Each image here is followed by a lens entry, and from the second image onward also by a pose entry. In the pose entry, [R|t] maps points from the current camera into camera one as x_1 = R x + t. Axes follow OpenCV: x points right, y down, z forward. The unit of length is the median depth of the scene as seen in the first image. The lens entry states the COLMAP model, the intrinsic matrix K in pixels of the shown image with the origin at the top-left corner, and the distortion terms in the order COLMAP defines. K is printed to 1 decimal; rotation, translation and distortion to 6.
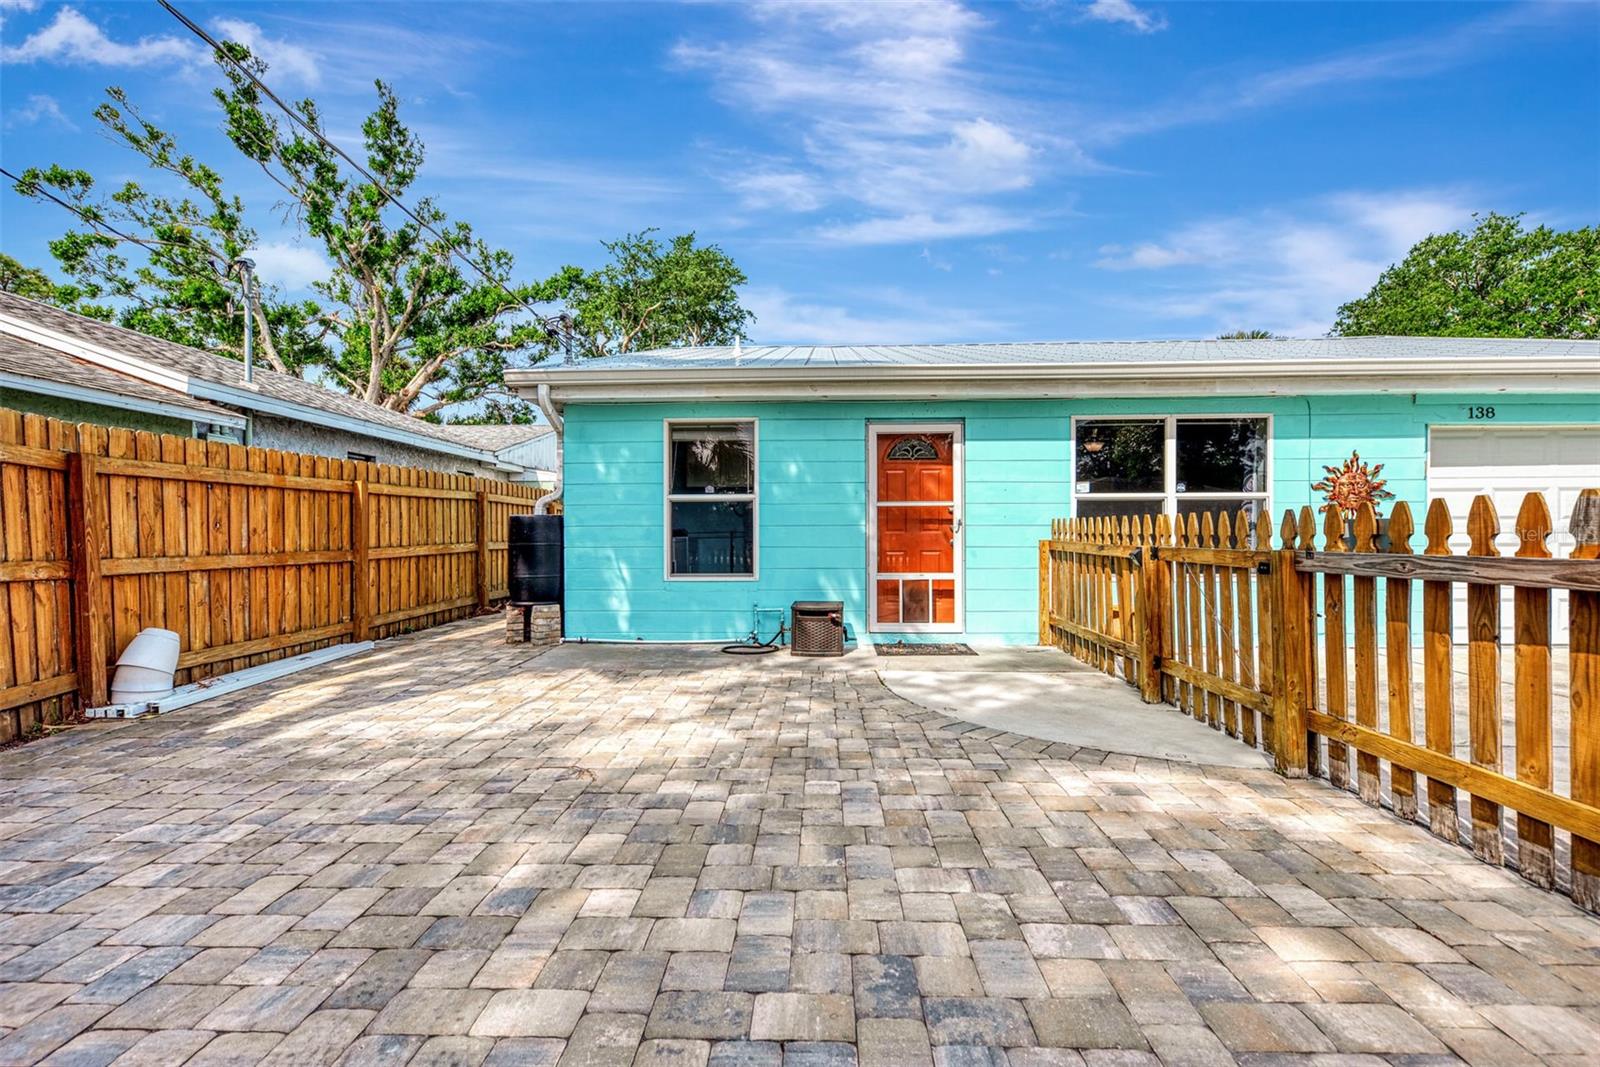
lens RADIAL K [[697.5, 0, 797.3], [0, 697.5, 539.2], [0, 0, 1]] dist [0.003810, 0.000044]
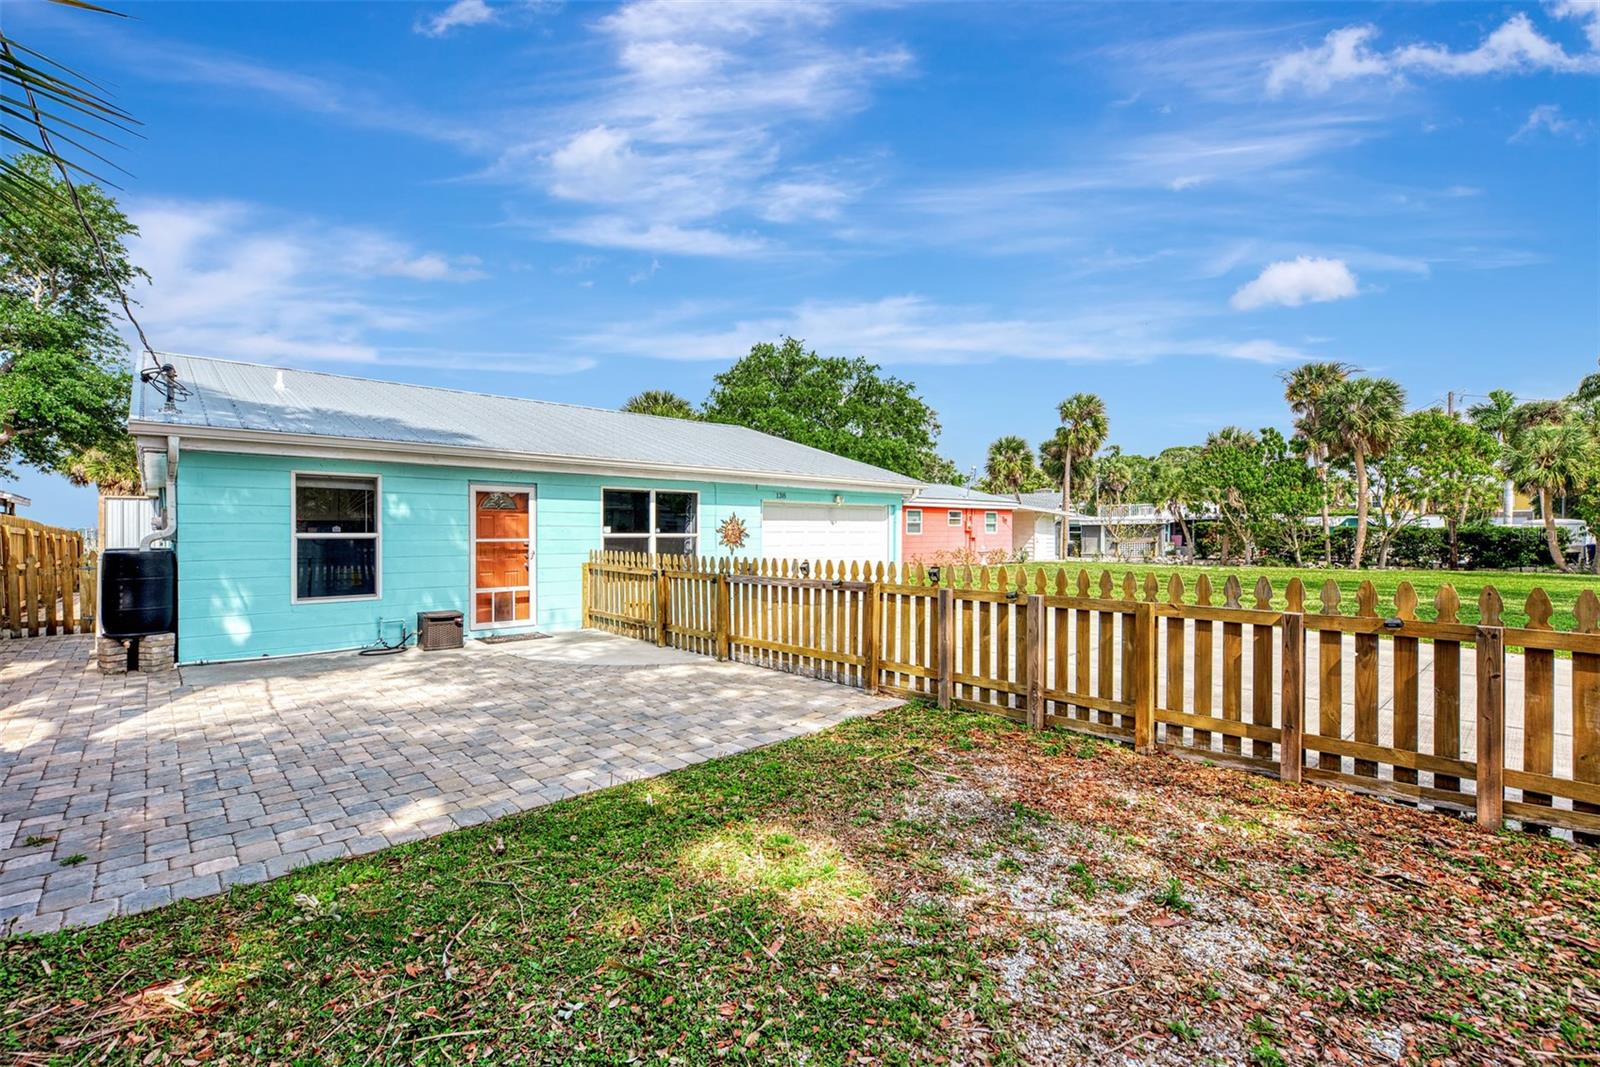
lens RADIAL K [[660.1, 0, 797.5], [0, 660.1, 535.7], [0, 0, 1]] dist [0.004057, -0.000238]
pose [[0.705972, 0.004759, 0.708224, -0.403118], [0.001530, 0.999965, -0.008244, -0.050667], [-0.708239, 0.006903, 0.705939, -0.447526]]
